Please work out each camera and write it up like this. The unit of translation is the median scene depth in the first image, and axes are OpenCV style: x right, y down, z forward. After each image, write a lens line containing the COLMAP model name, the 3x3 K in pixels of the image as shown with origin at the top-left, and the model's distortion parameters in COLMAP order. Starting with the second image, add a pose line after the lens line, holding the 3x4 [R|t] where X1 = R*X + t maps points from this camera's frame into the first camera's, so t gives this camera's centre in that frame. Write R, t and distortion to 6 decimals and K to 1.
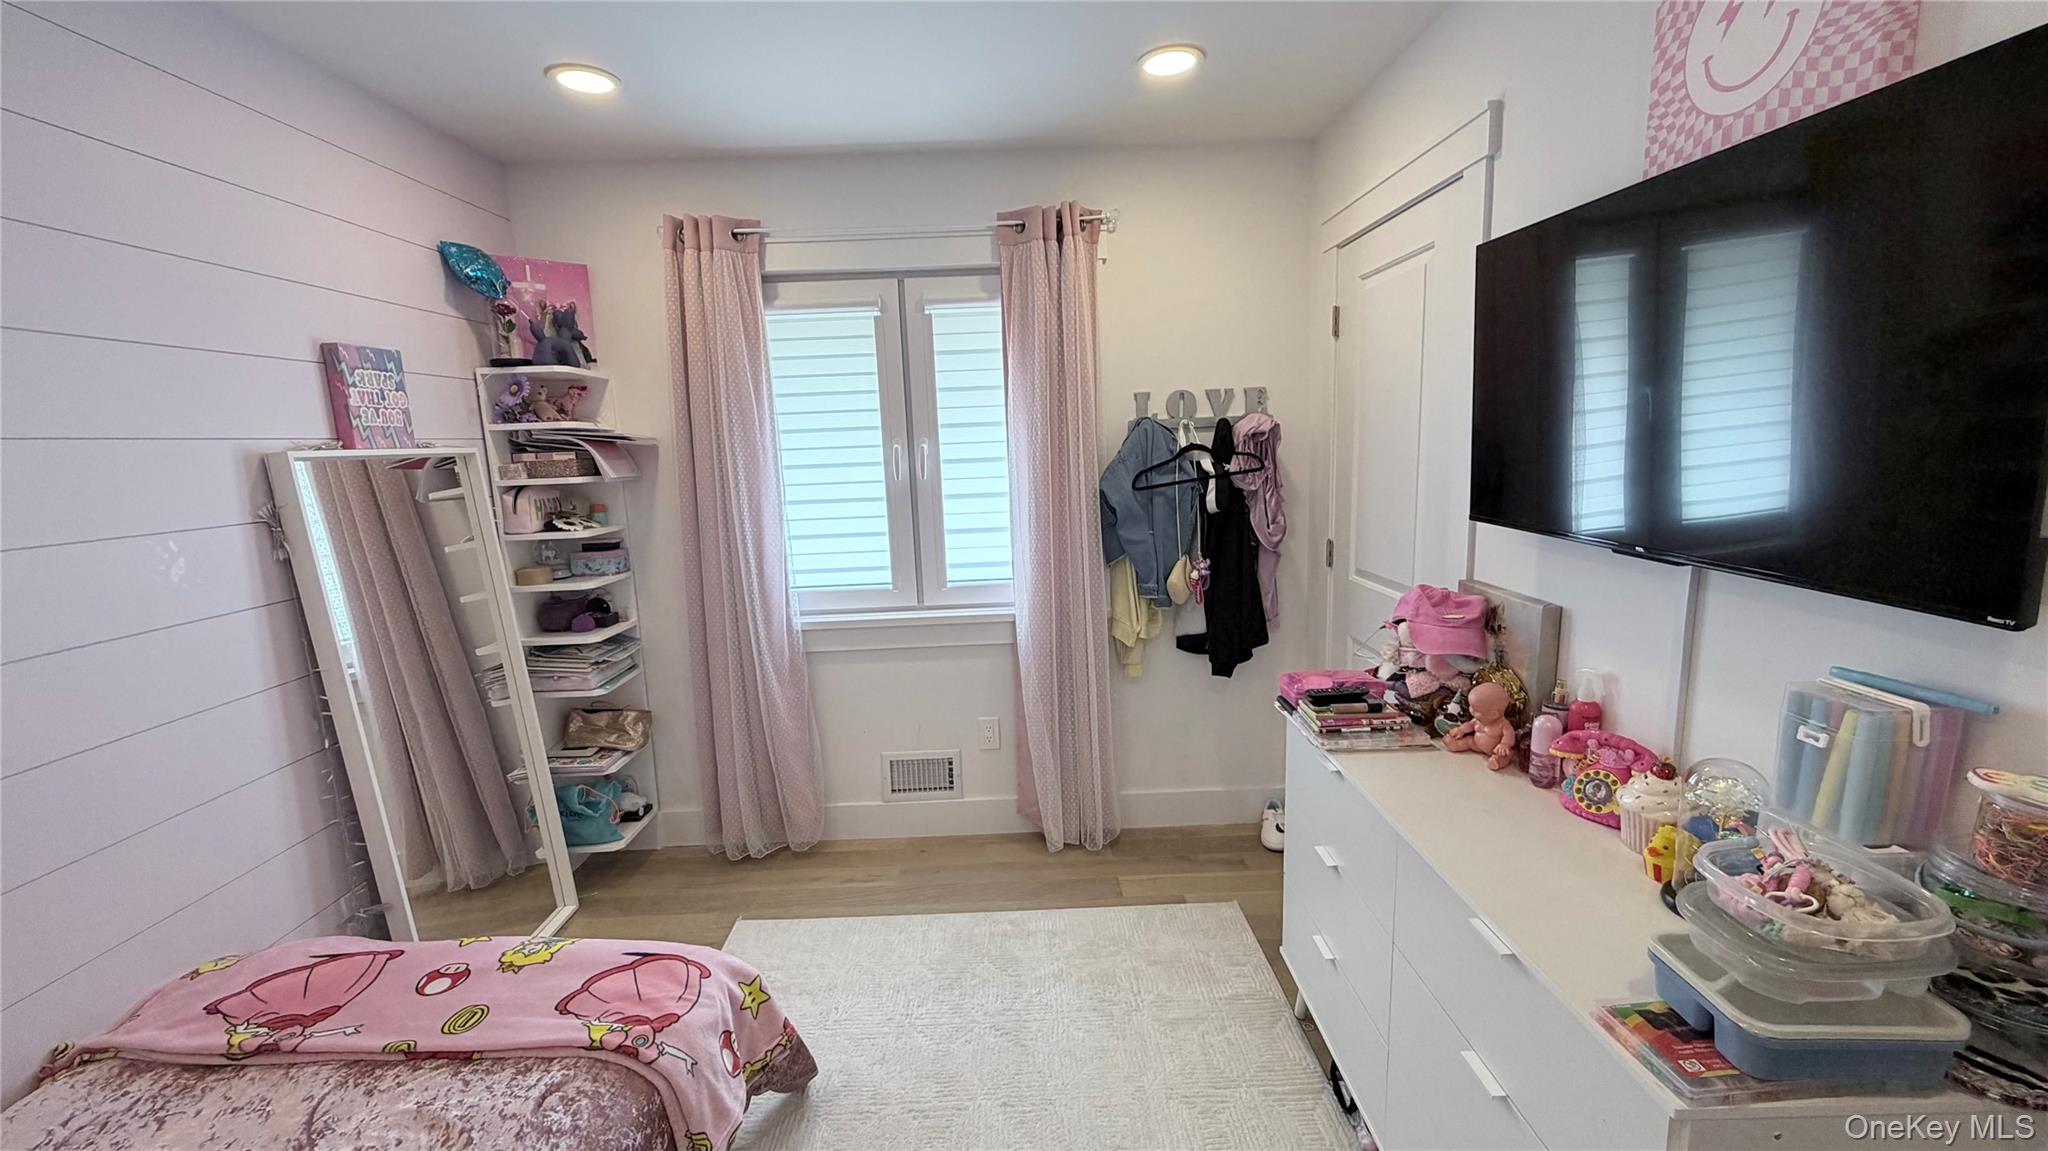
lens RADIAL K [[812.9, 0, 1024.0], [0, 812.9, 575.5], [0, 0, 1]] dist [0.000117, 0.000053]
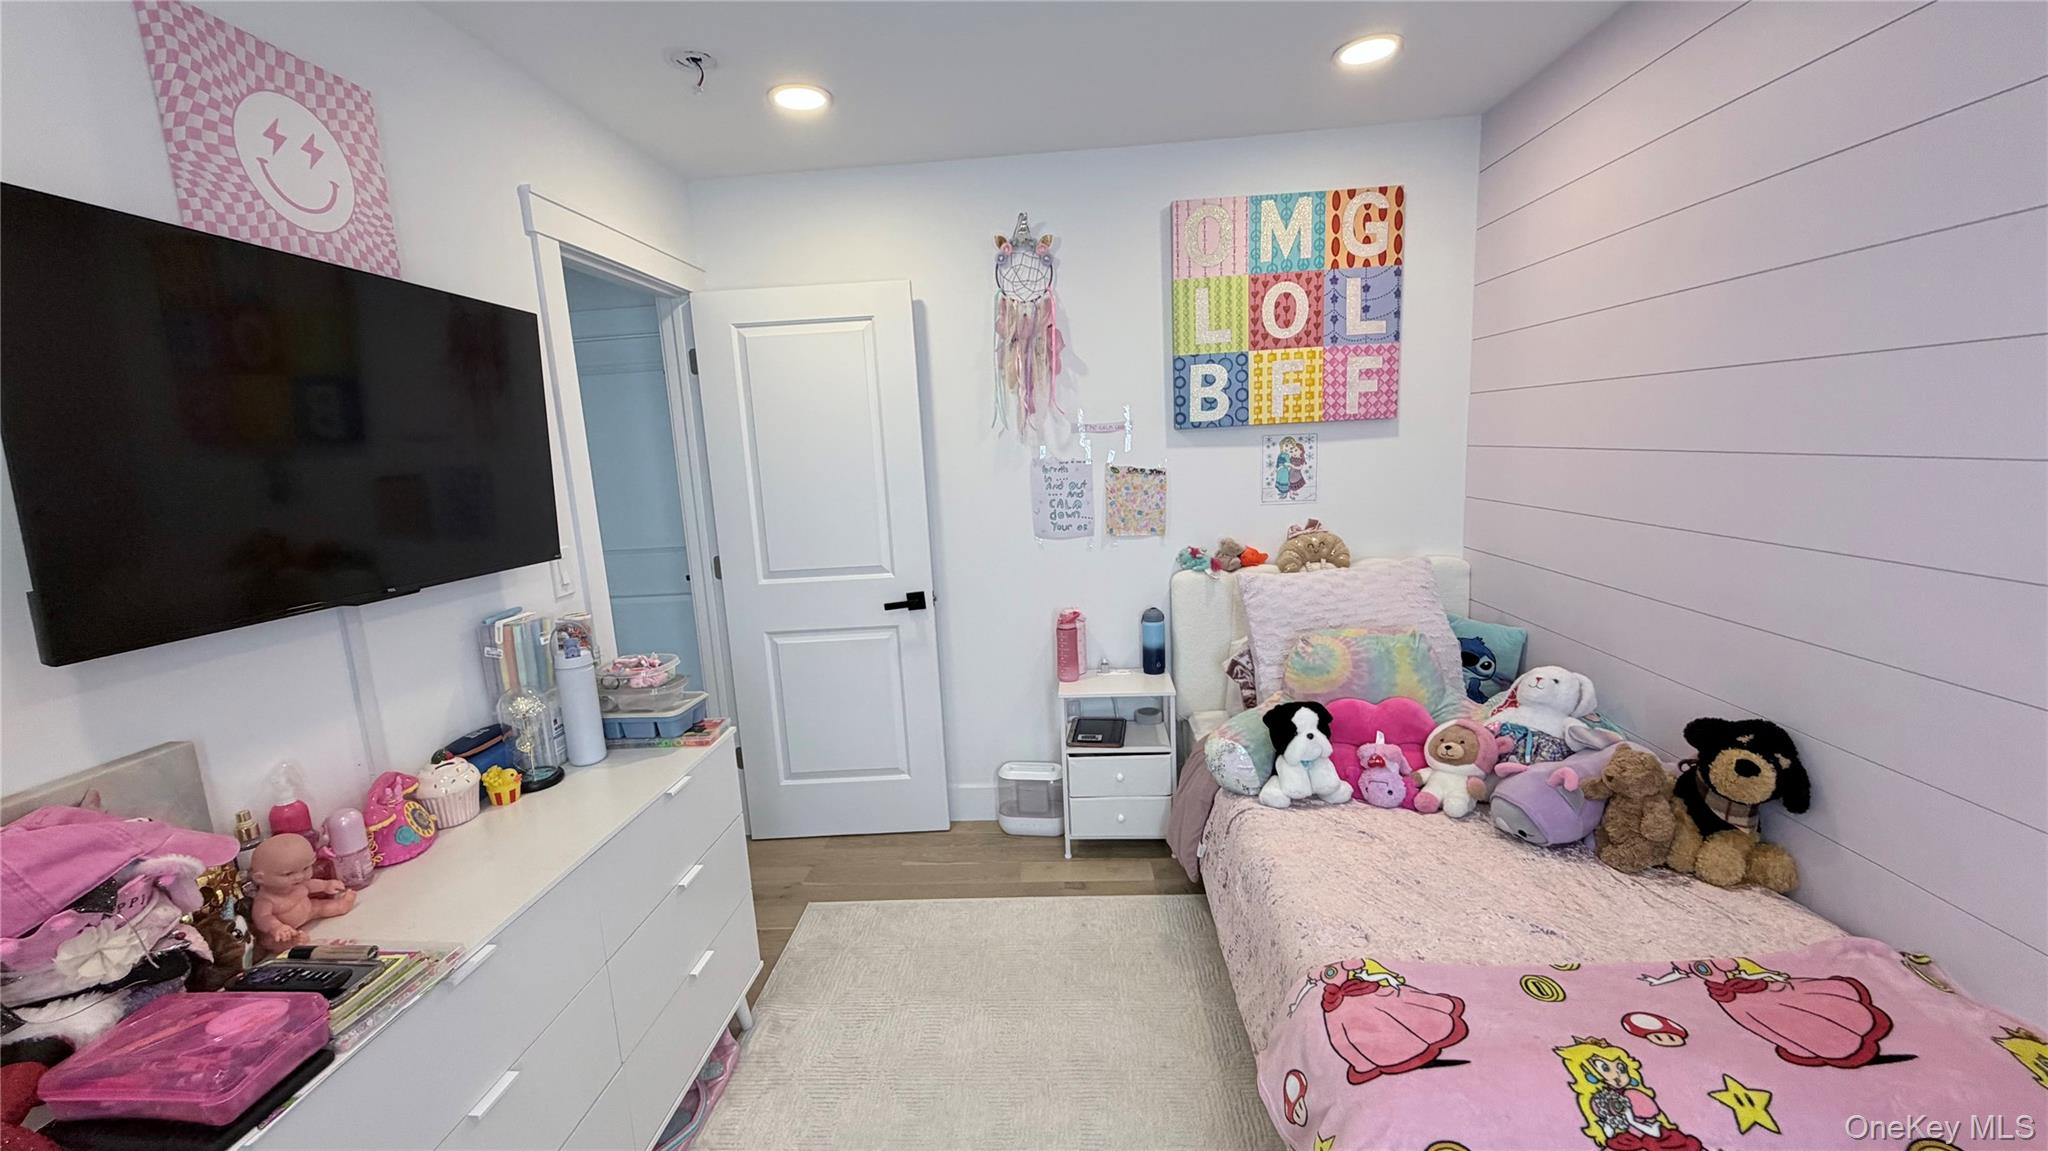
lens RADIAL K [[812.9, 0, 1024.0], [0, 812.9, 575.5], [0, 0, 1]] dist [0.000117, 0.000053]
pose [[-0.993559, 0.075963, 0.084083, -0.225875], [0.099492, 0.939970, 0.326431, -0.367454], [-0.054239, 0.332694, -0.941474, 2.171535]]
